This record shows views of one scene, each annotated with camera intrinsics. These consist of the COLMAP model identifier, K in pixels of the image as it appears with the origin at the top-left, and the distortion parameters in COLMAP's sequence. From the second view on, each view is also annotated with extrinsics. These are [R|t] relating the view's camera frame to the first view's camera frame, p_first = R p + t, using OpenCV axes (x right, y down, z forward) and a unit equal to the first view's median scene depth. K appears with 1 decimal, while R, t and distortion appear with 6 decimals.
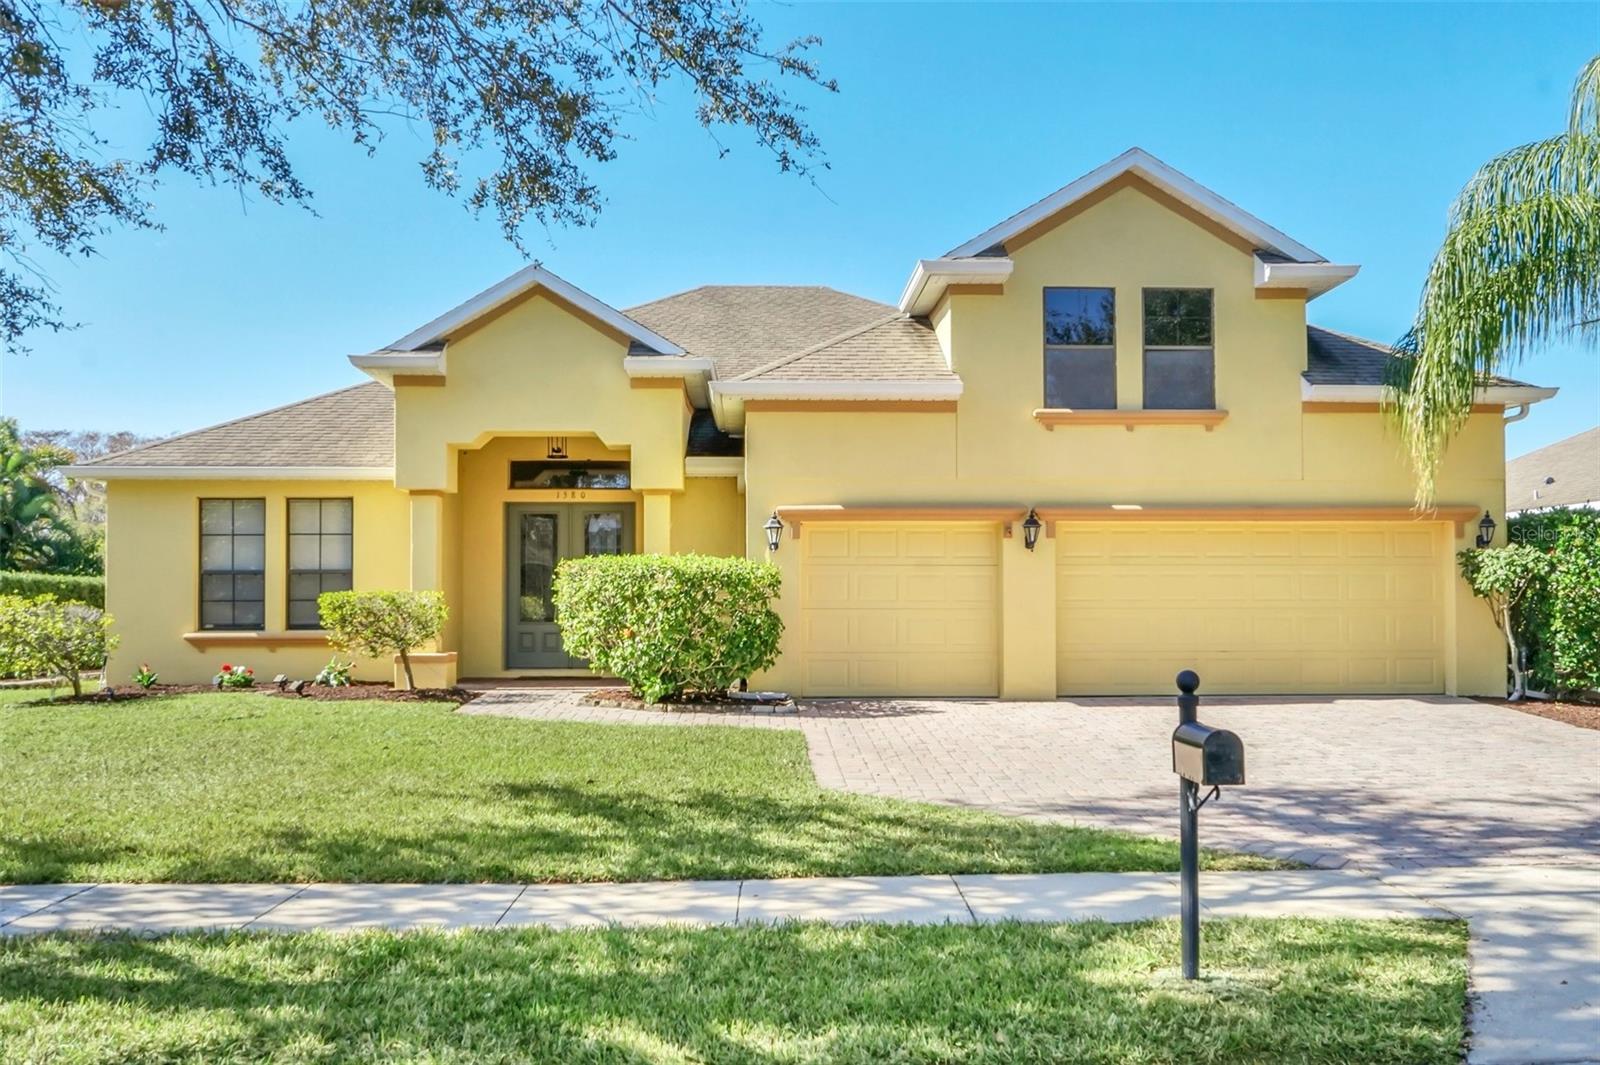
lens RADIAL K [[1833.7, 0, 796.2], [0, 1833.7, 587.9], [0, 0, 1]] dist [-0.005648, 0.002632]
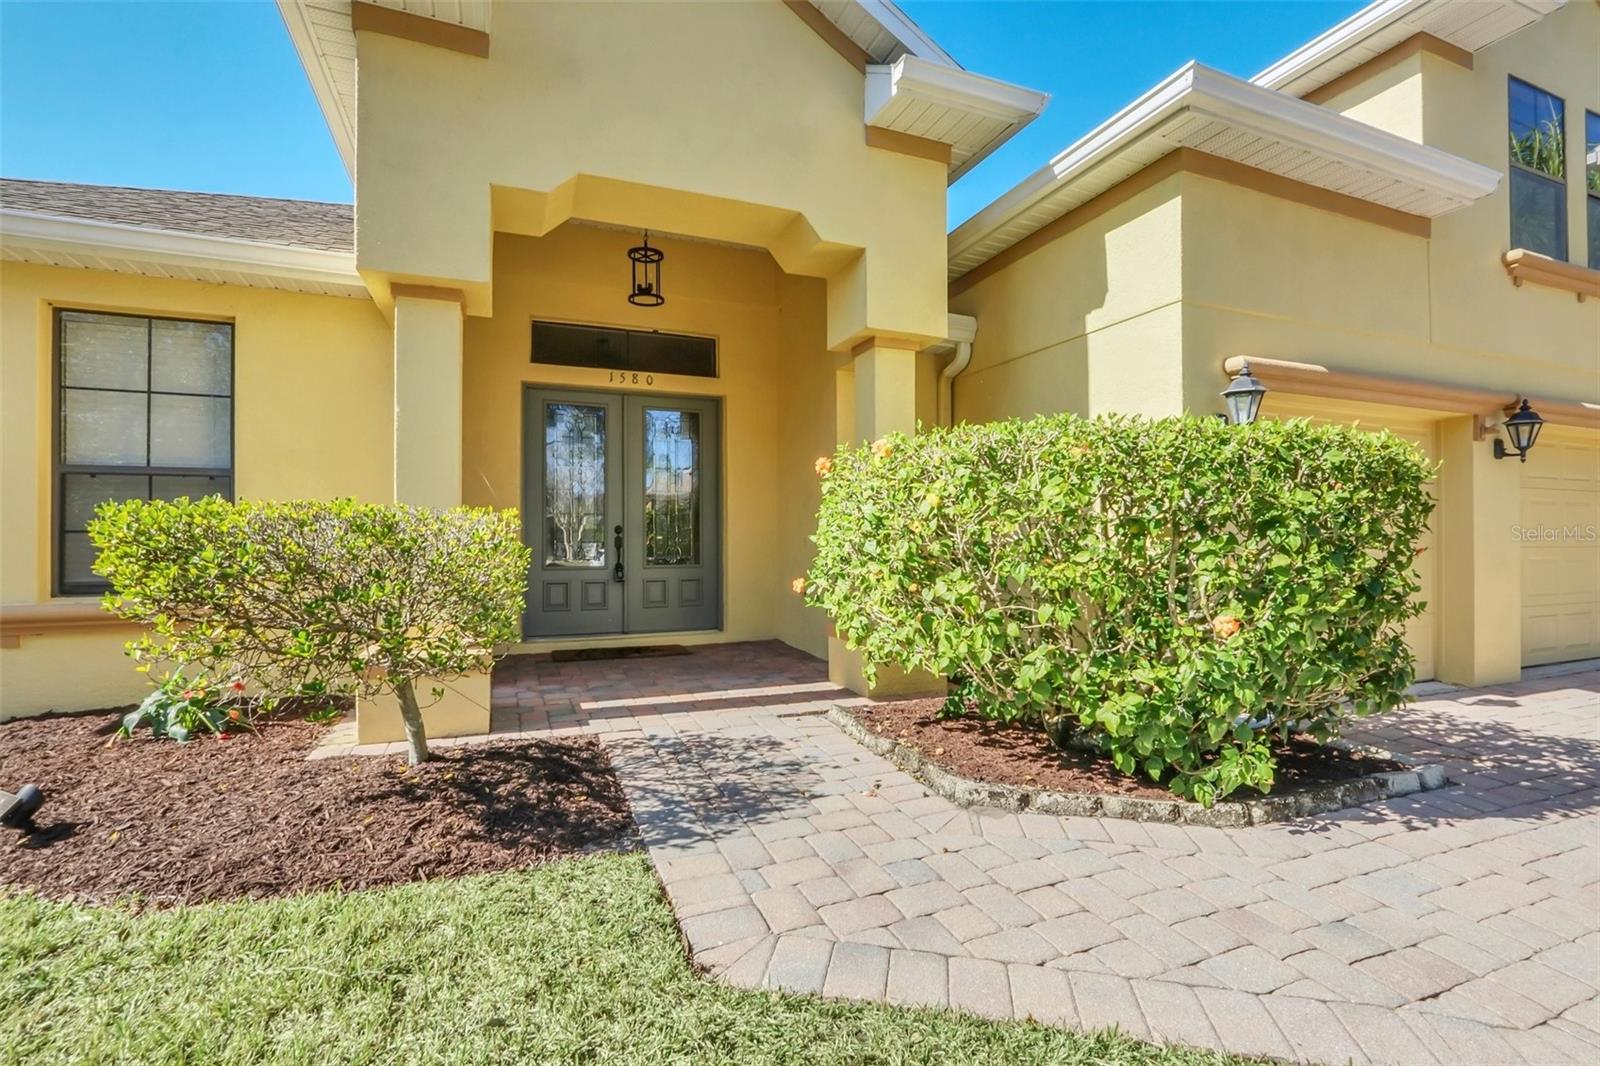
lens RADIAL K [[818.9, 0, 844.1], [0, 818.9, 539.4], [0, 0, 1]] dist [-0.030532, 0.011505]
pose [[0.910175, 0.004610, 0.414198, -0.205078], [-0.002623, 0.999982, -0.005366, 0.009032], [-0.414215, 0.003797, 0.910171, 0.827704]]
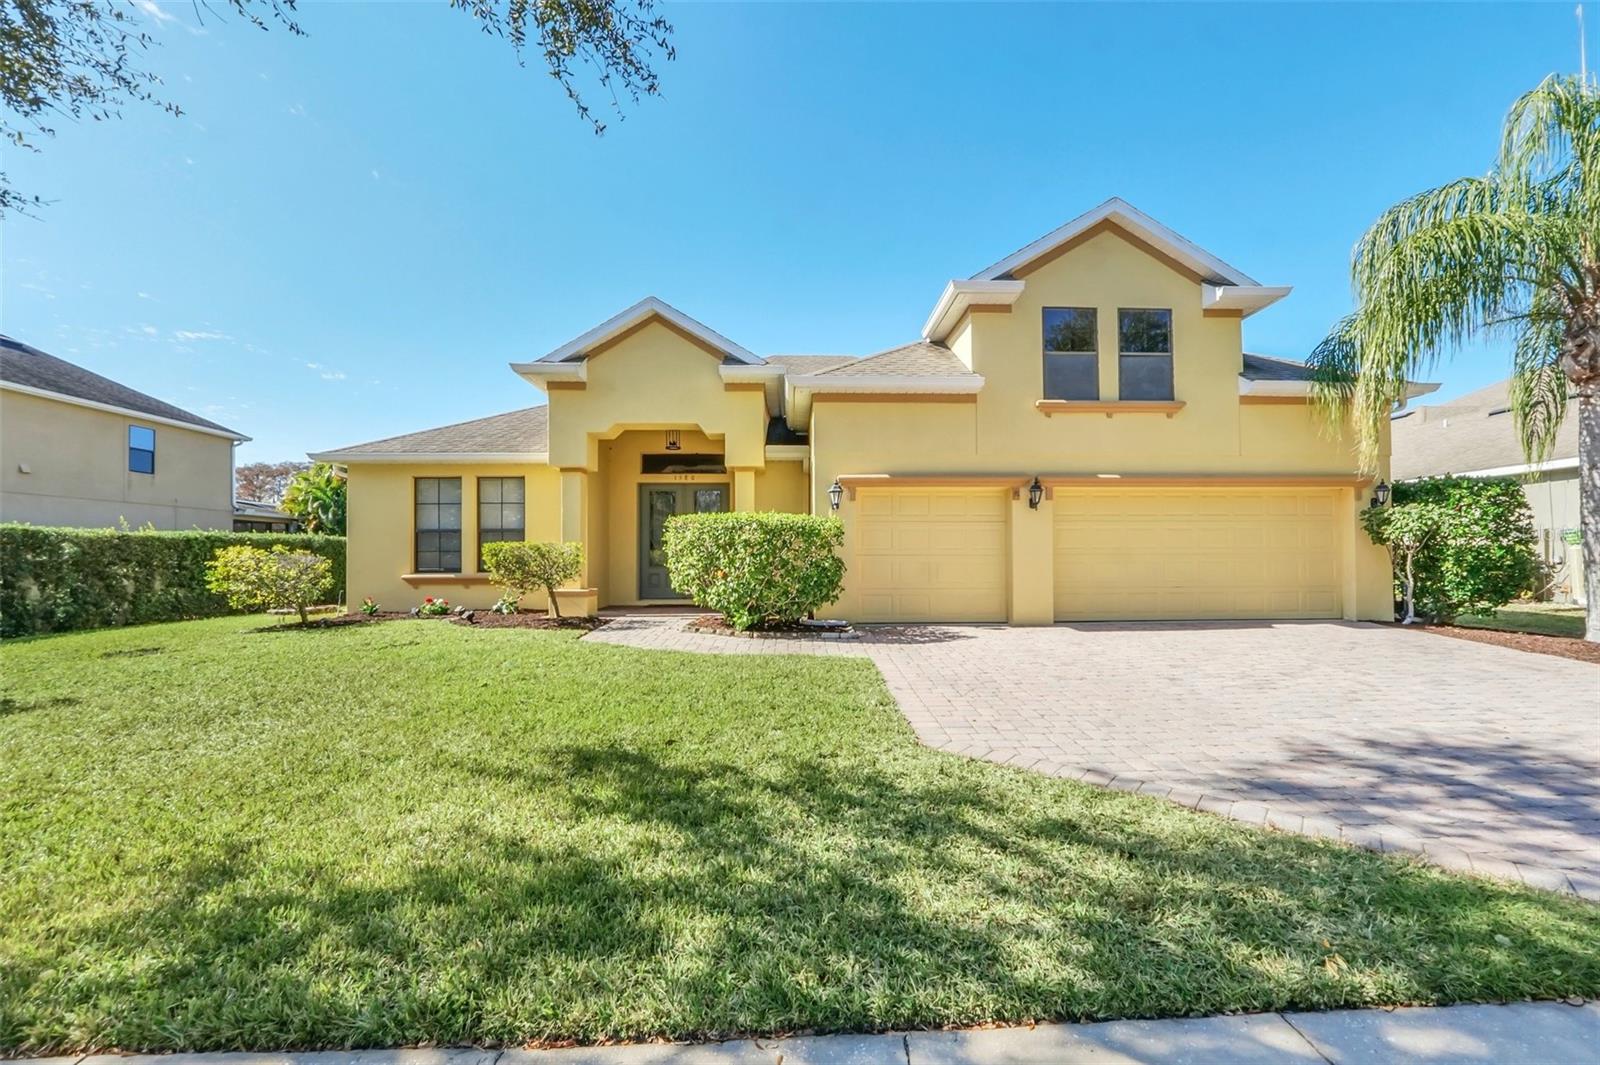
lens RADIAL K [[842.2, 0, 808.5], [0, 842.2, 557.3], [0, 0, 1]] dist [-0.034036, 0.014671]
pose [[0.999998, -0.001995, -0.000457, -0.030767], [0.001997, 0.999987, 0.004641, 0.010065], [0.000447, -0.004642, 0.999989, 0.406864]]
